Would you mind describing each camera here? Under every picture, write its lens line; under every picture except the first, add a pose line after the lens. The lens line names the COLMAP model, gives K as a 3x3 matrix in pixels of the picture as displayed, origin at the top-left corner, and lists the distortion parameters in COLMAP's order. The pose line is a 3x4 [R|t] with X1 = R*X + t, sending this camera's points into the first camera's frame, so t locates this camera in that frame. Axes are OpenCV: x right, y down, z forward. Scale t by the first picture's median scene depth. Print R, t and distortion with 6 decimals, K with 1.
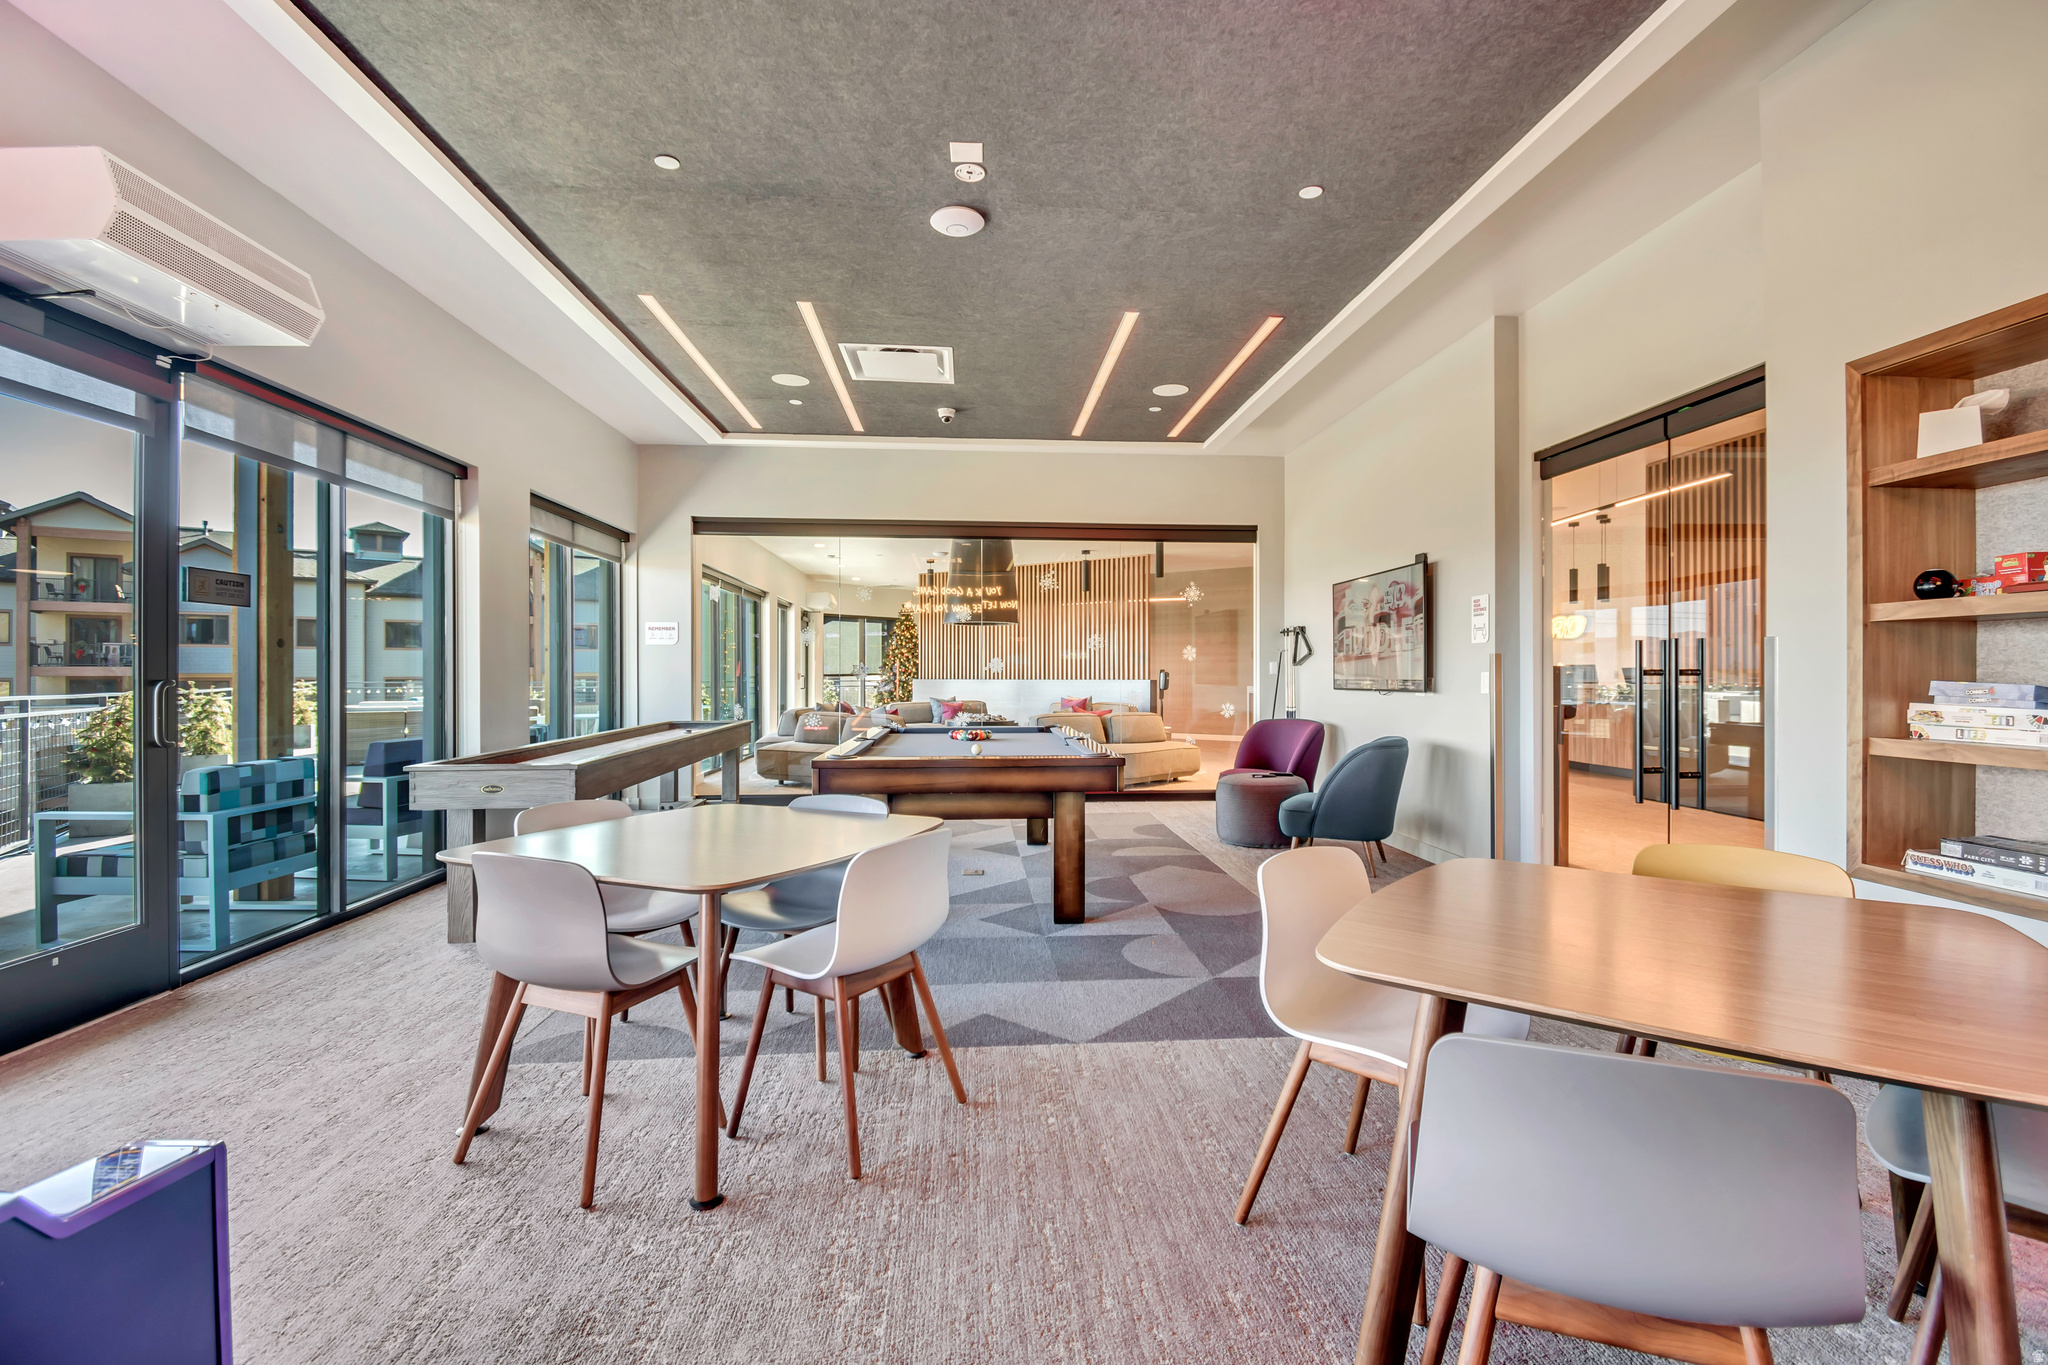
lens RADIAL K [[951.5, 0, 1057.5], [0, 951.5, 681.8], [0, 0, 1]] dist [0.045591, -0.029188]
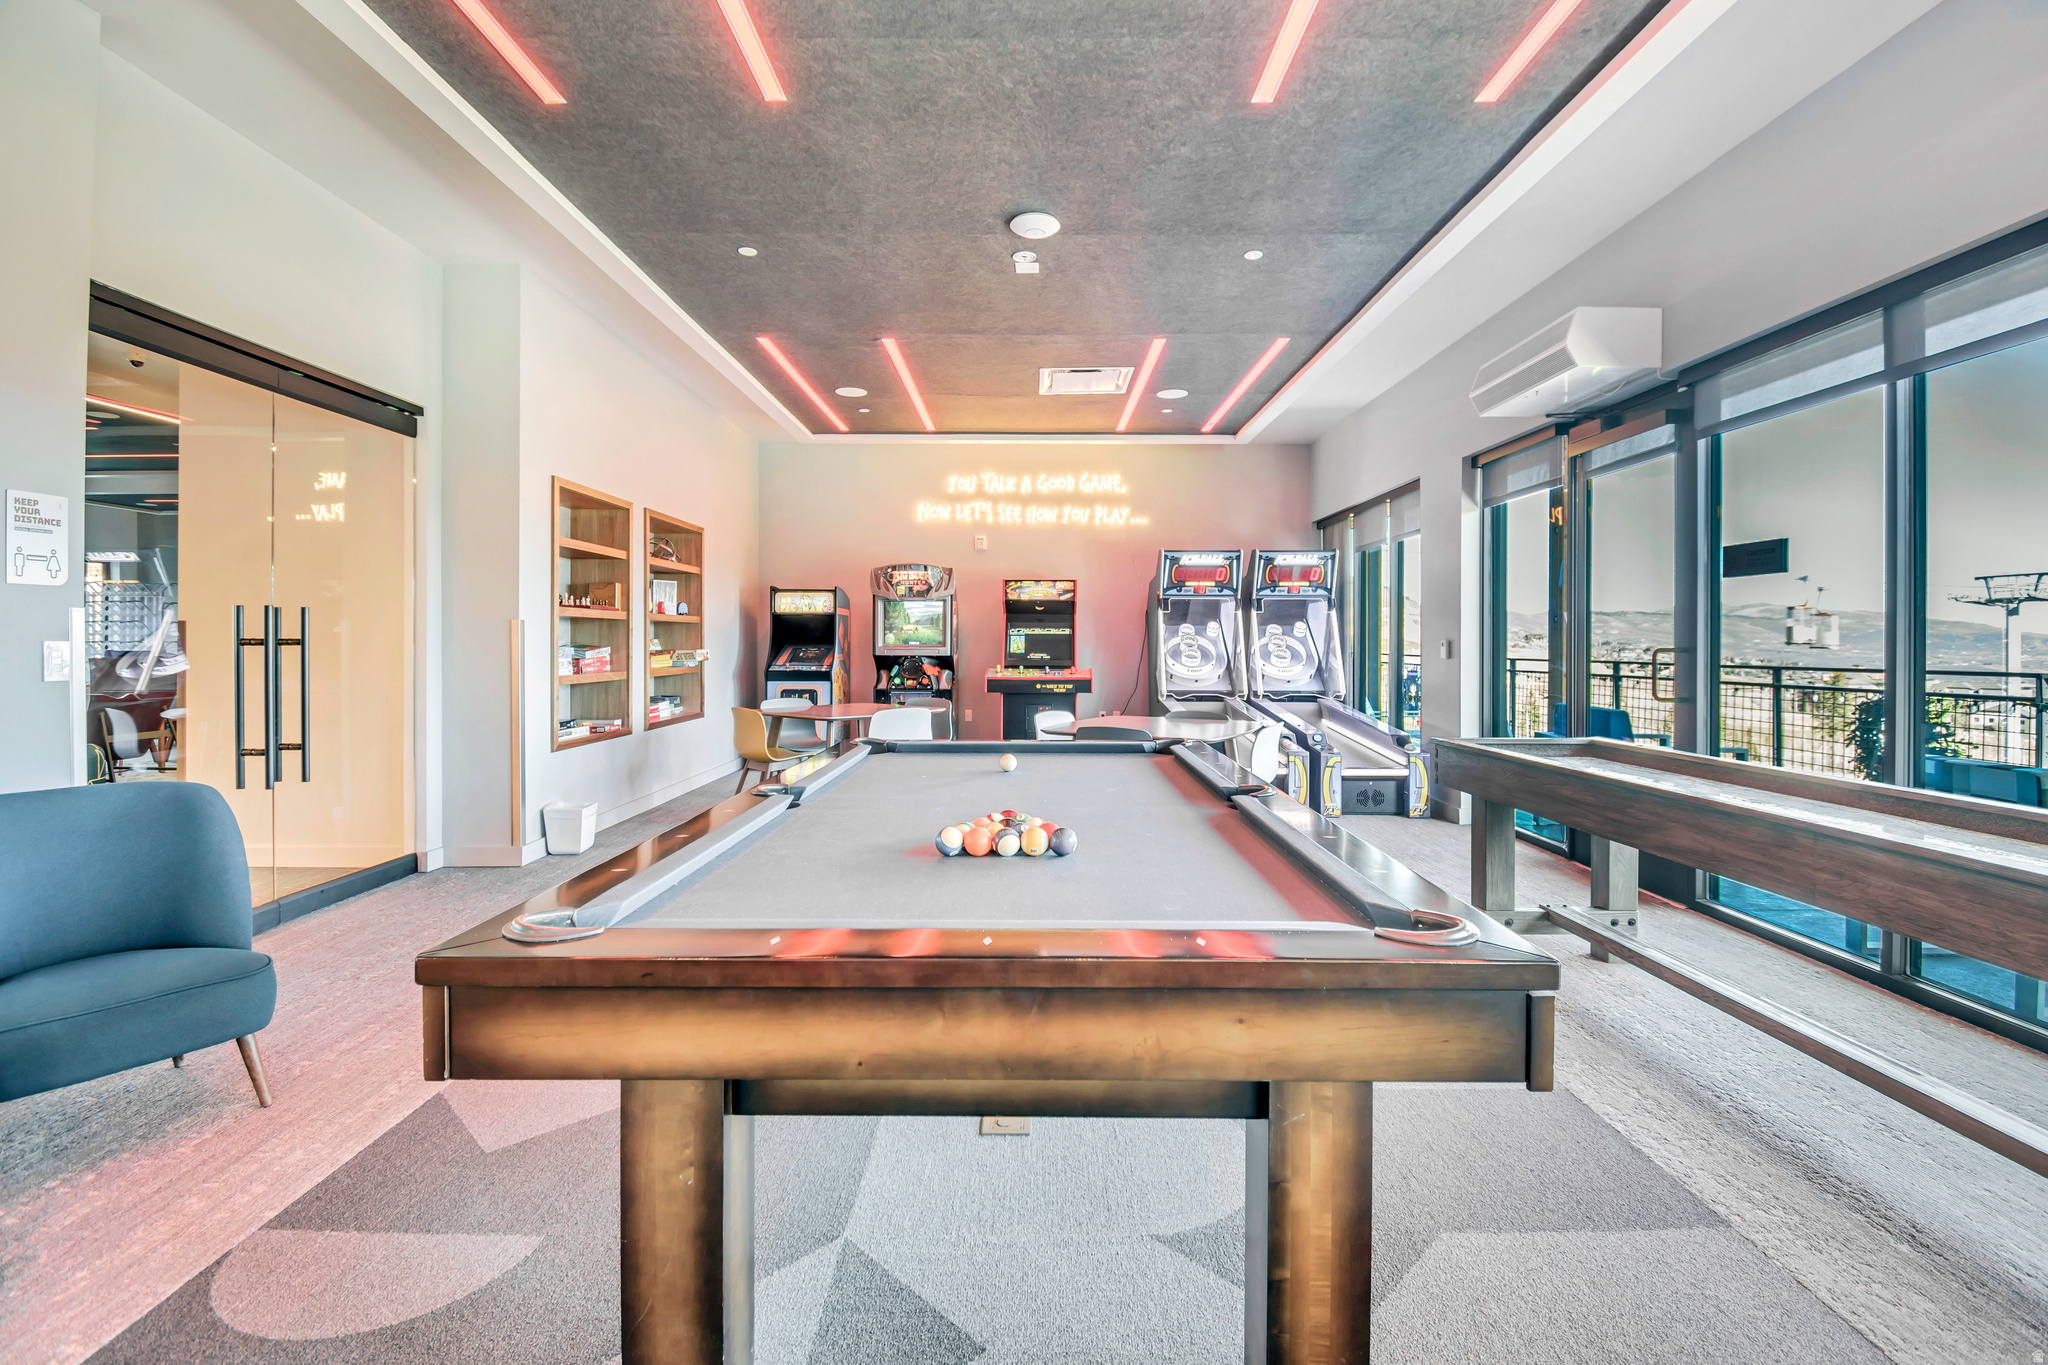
lens RADIAL K [[924.4, 0, 1024.0], [0, 924.4, 682.5], [0, 0, 1]] dist [0.035363, -0.000204]
pose [[-0.994289, -0.004000, 0.106646, -0.181836], [0.001572, 0.998640, 0.052111, -0.017047], [-0.106709, 0.051982, -0.992931, 1.829710]]
